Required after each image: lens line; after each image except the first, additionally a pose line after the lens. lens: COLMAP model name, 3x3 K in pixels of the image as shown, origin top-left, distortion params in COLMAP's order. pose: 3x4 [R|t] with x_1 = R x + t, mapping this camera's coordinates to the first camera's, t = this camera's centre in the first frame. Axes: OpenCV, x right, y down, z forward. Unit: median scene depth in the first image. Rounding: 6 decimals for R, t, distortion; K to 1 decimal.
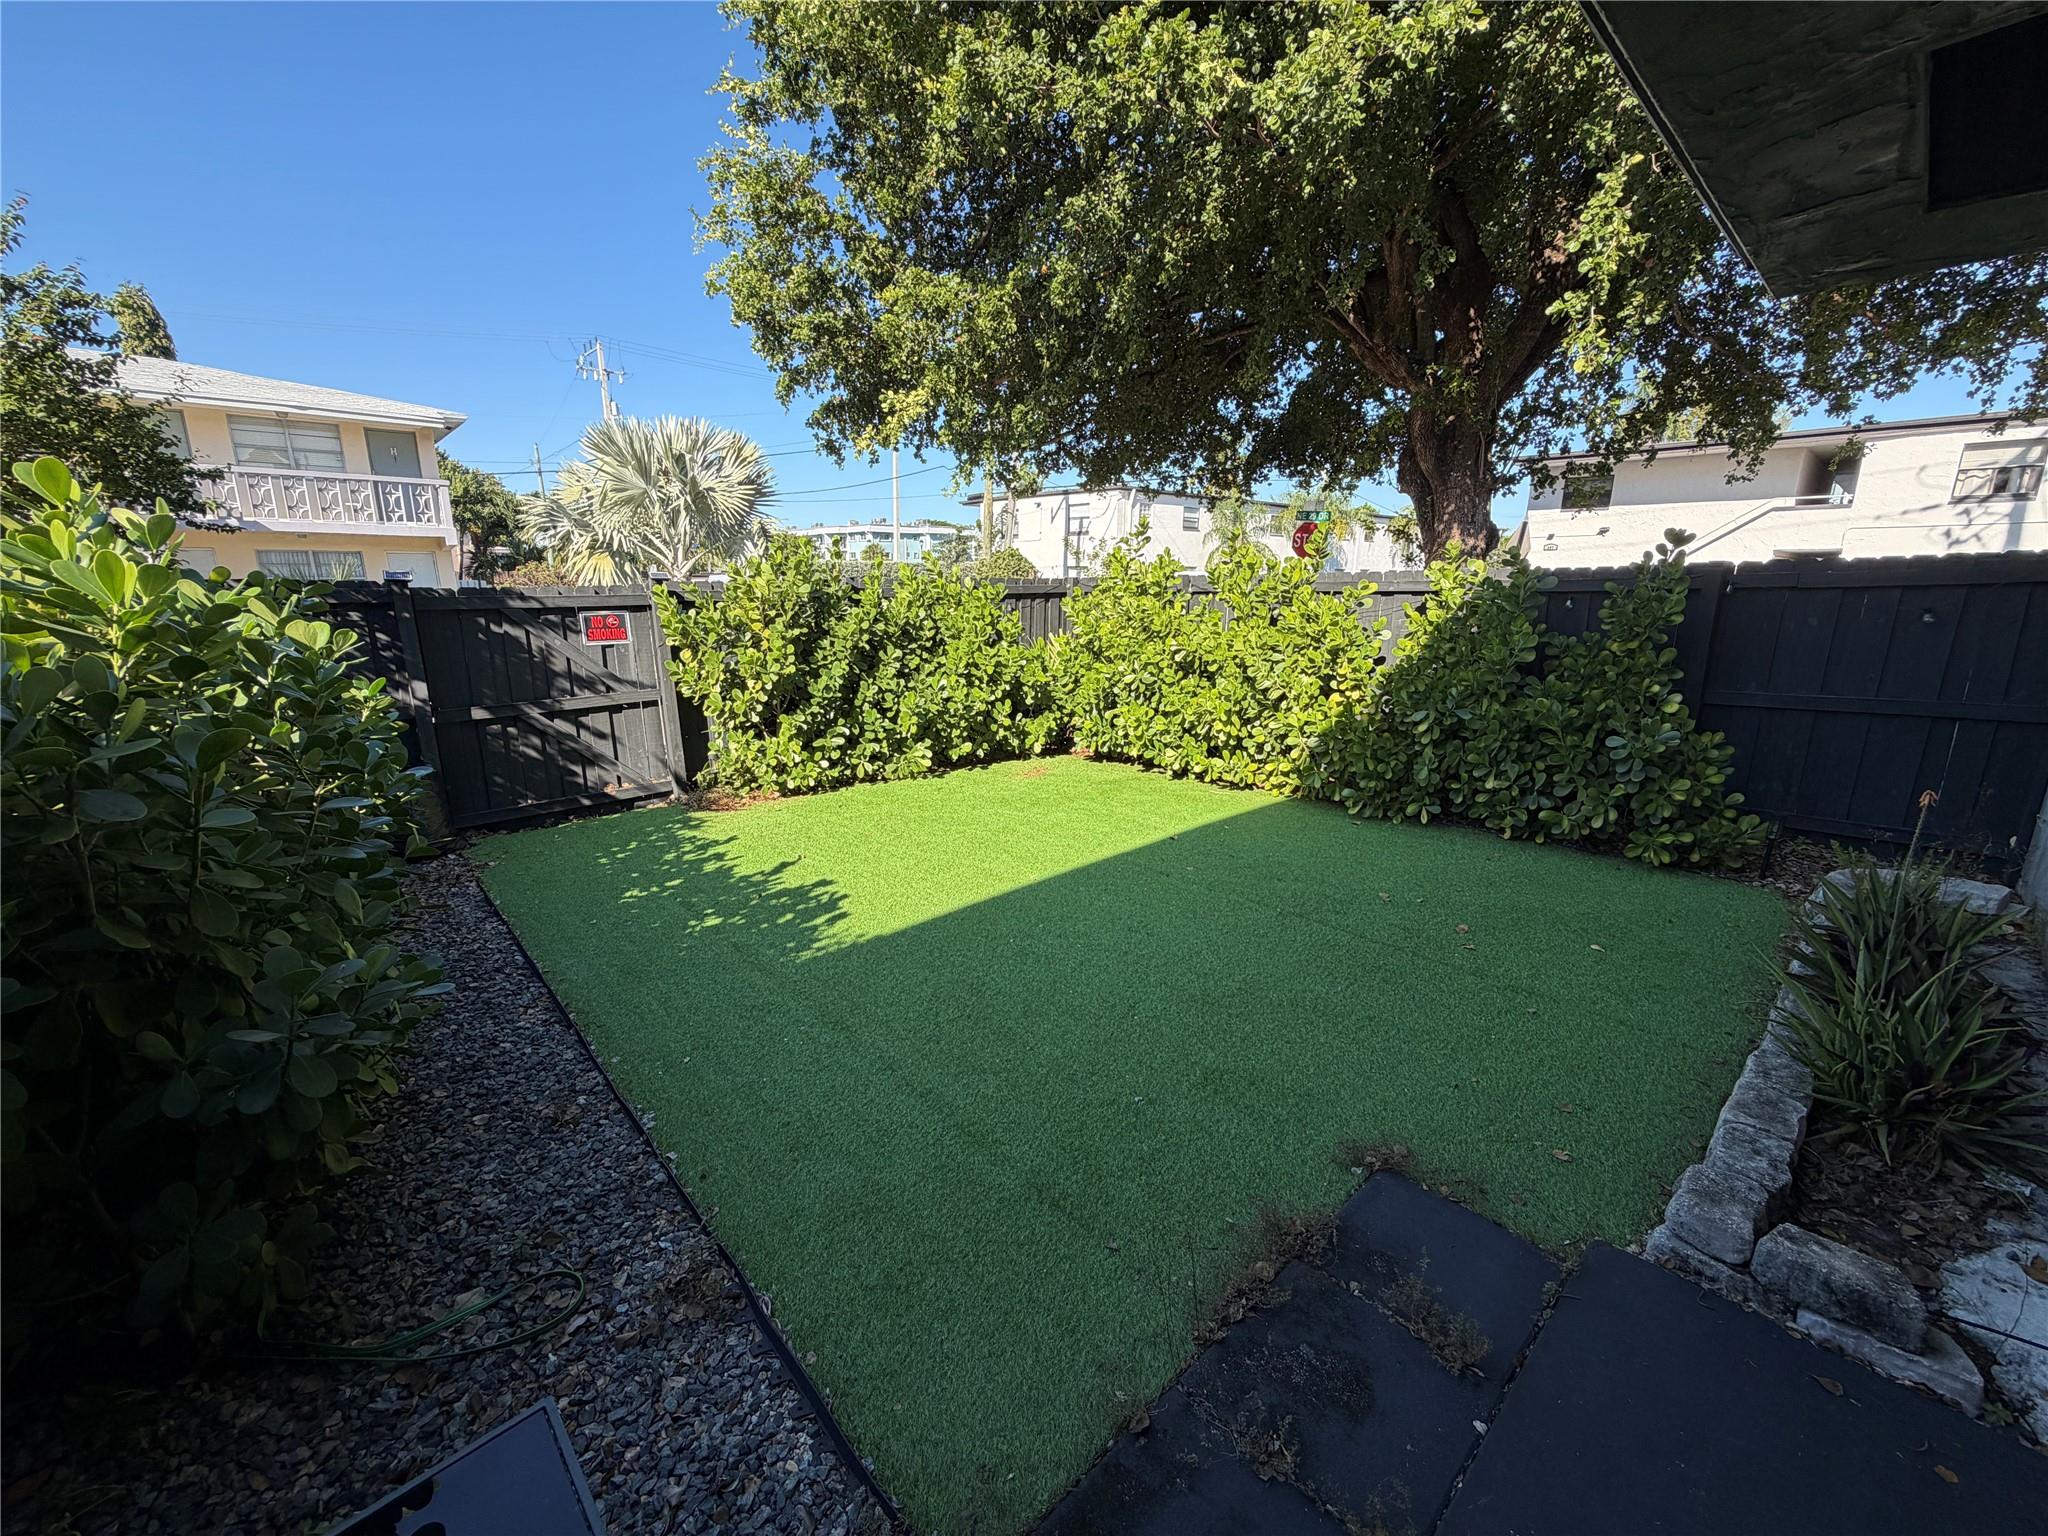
lens RADIAL K [[815.2, 0, 1034.9], [0, 815.2, 775.0], [0, 0, 1]] dist [0.001593, 0.000277]
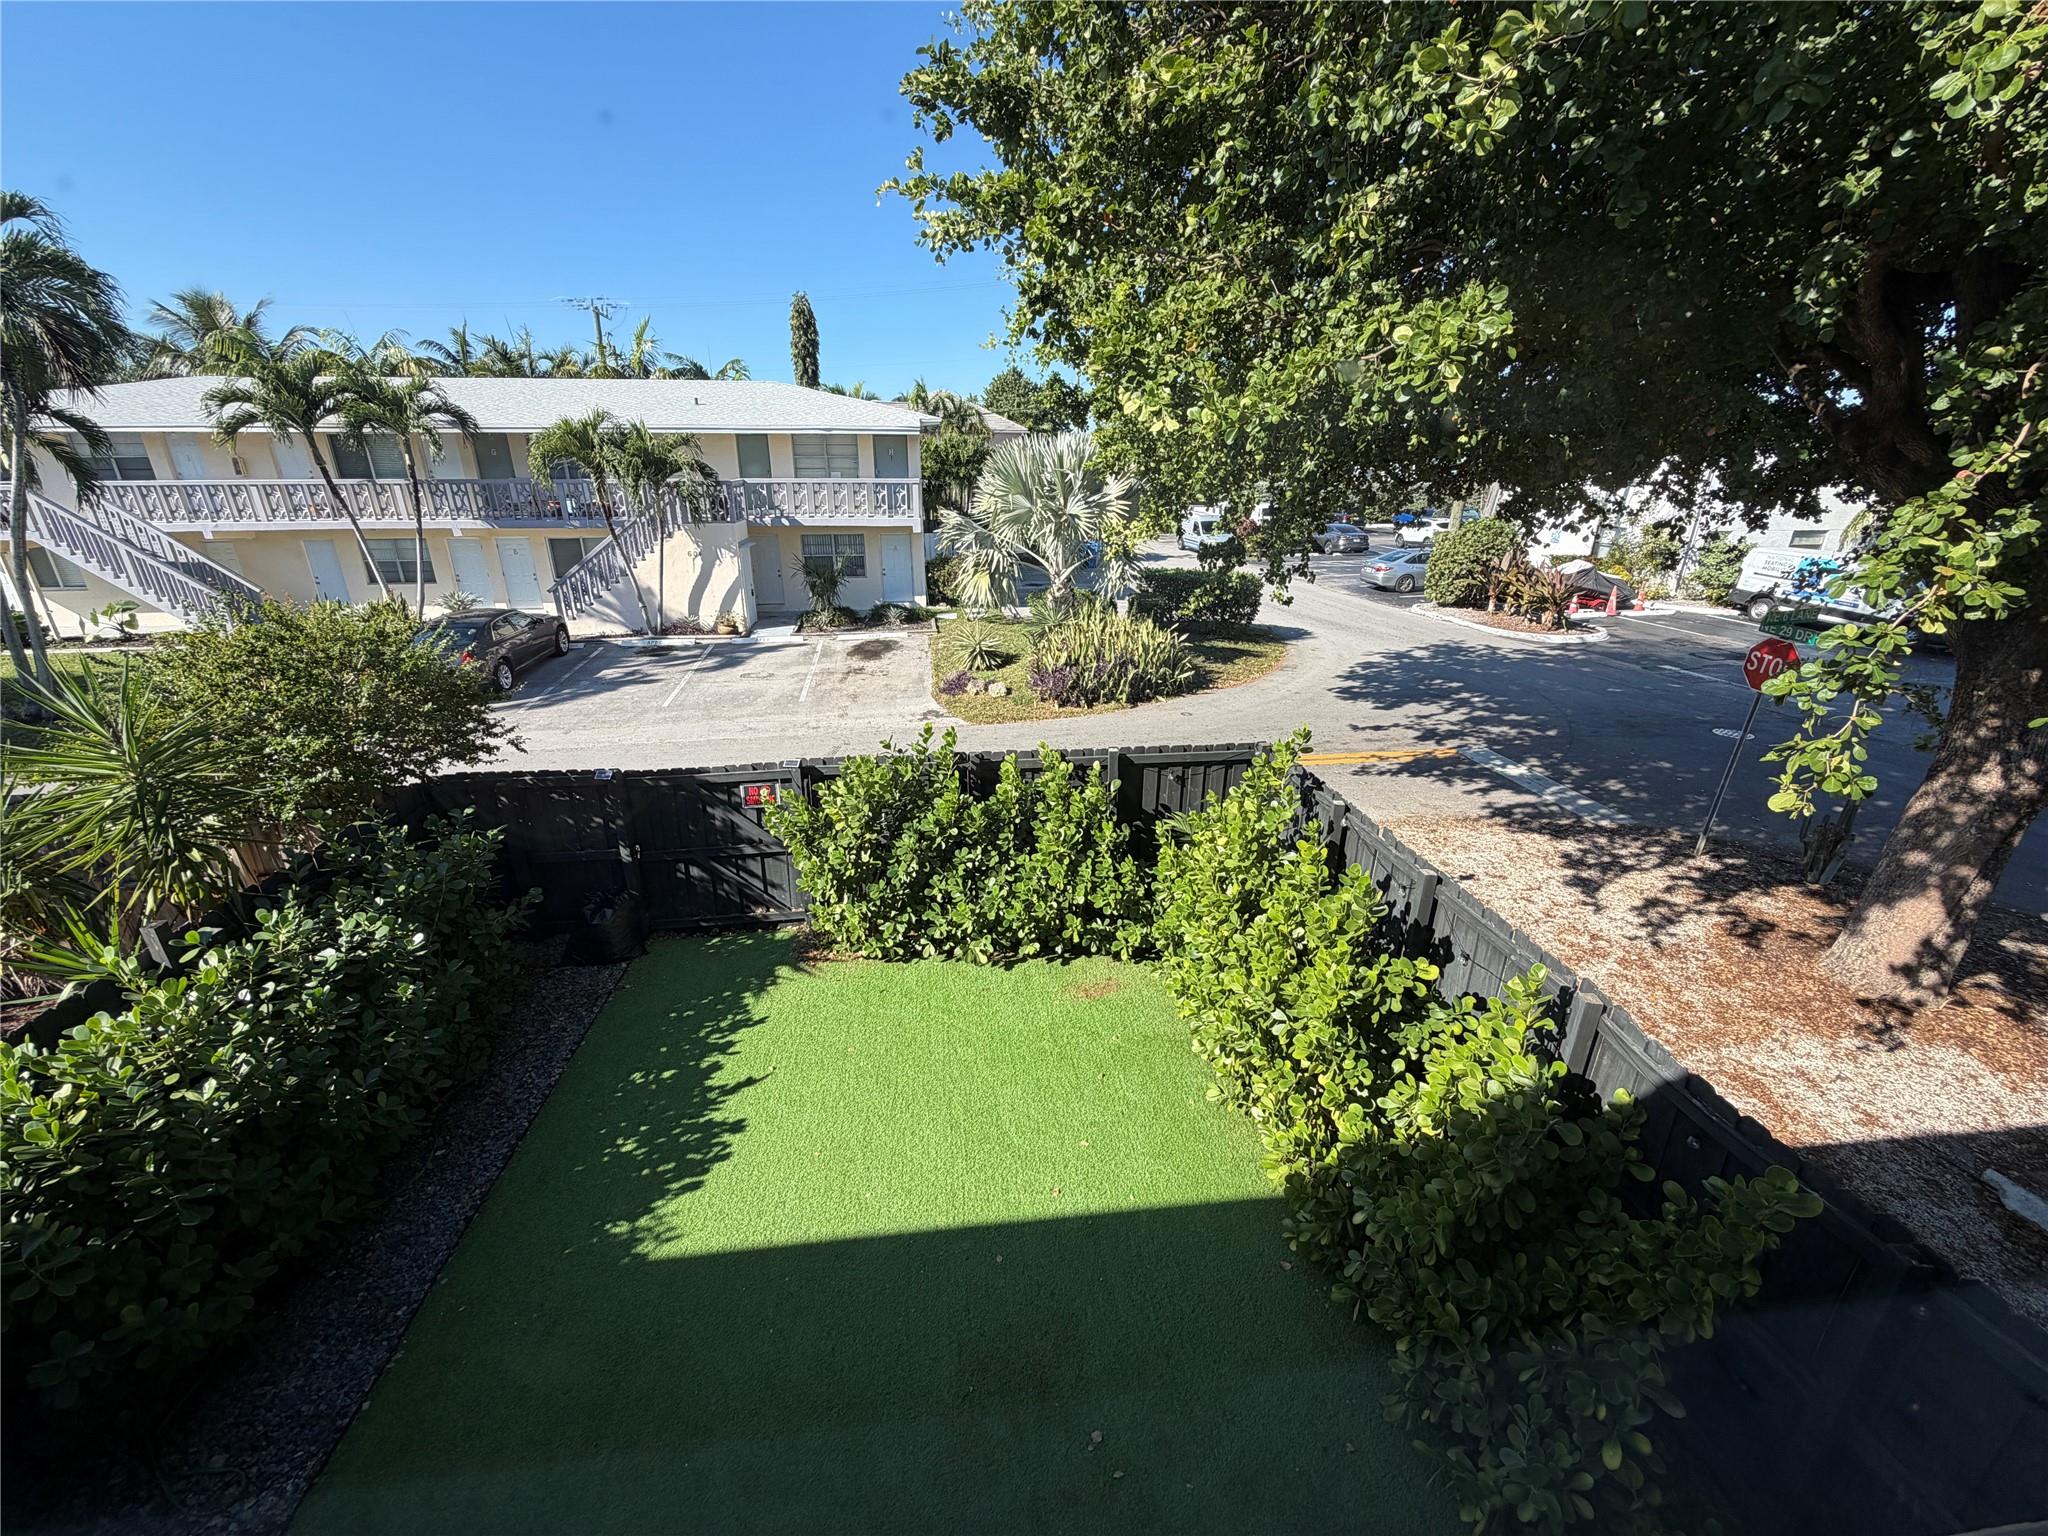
lens RADIAL K [[815.2, 0, 1031.5], [0, 815.2, 759.9], [0, 0, 1]] dist [0.001593, 0.000277]
pose [[0.815951, 0.200503, -0.542238, 0.563460], [-0.138414, 0.978406, 0.153501, -0.563023], [0.561307, -0.050195, 0.826084, 0.225131]]
